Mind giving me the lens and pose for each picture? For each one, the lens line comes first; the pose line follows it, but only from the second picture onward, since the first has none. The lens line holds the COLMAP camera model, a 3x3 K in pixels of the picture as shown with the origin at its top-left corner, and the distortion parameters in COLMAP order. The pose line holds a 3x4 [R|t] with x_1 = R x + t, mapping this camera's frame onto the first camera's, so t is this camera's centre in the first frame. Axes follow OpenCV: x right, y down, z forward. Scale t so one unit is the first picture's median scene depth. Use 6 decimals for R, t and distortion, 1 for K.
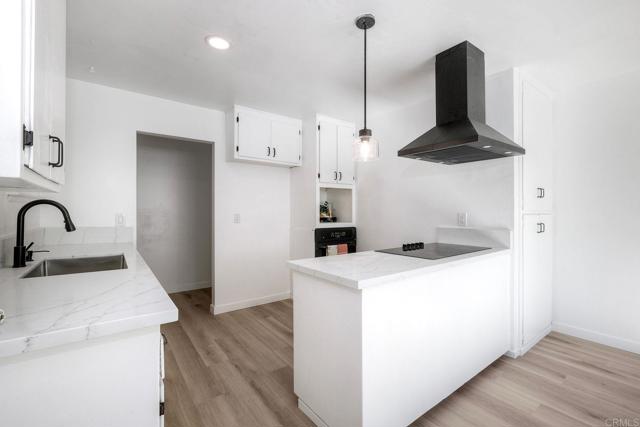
lens RADIAL K [[280.9, 0, 321.2], [0, 280.9, 210.1], [0, 0, 1]] dist [0.002634, 0.000117]
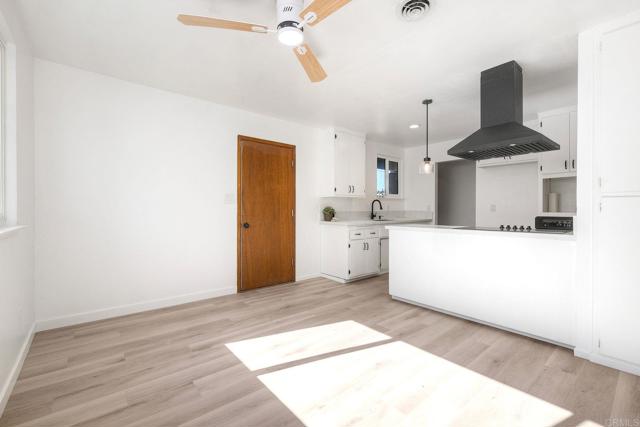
lens RADIAL K [[280.9, 0, 321.2], [0, 280.9, 210.1], [0, 0, 1]] dist [0.002634, 0.000117]
pose [[0.051034, 0.003395, -0.998691, 1.468594], [0.003636, 0.999987, 0.003585, 0.046055], [0.998690, -0.003814, 0.051021, 0.125018]]
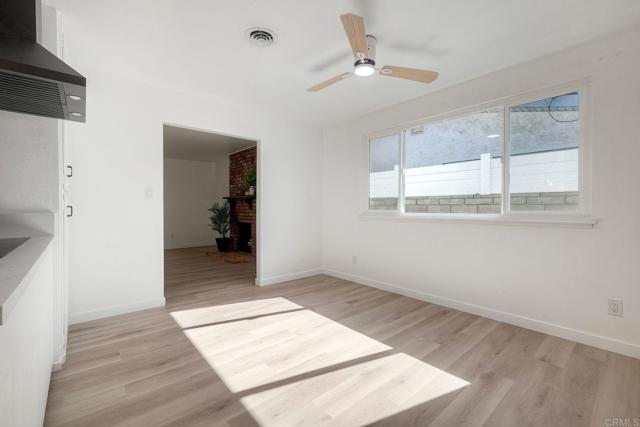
lens RADIAL K [[282.3, 0, 323.6], [0, 282.3, 211.8], [0, 0, 1]] dist [0.001111, -0.000010]
pose [[-0.079595, -0.015234, 0.996711, -0.176020], [-0.006402, 0.999870, 0.014771, 0.048154], [-0.996807, -0.005205, -0.079682, 0.286908]]
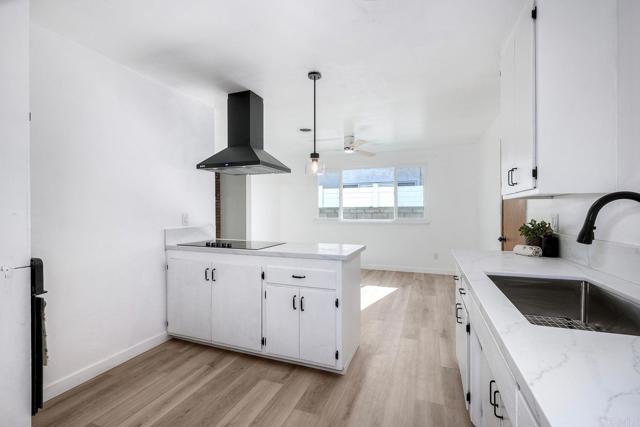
lens RADIAL K [[280.9, 0, 321.2], [0, 280.9, 210.1], [0, 0, 1]] dist [0.002634, 0.000117]
pose [[-0.532195, 0.002586, 0.846618, -0.752443], [0.000787, 0.999996, -0.002559, 0.000250], [-0.846621, -0.000696, -0.532195, 1.235385]]
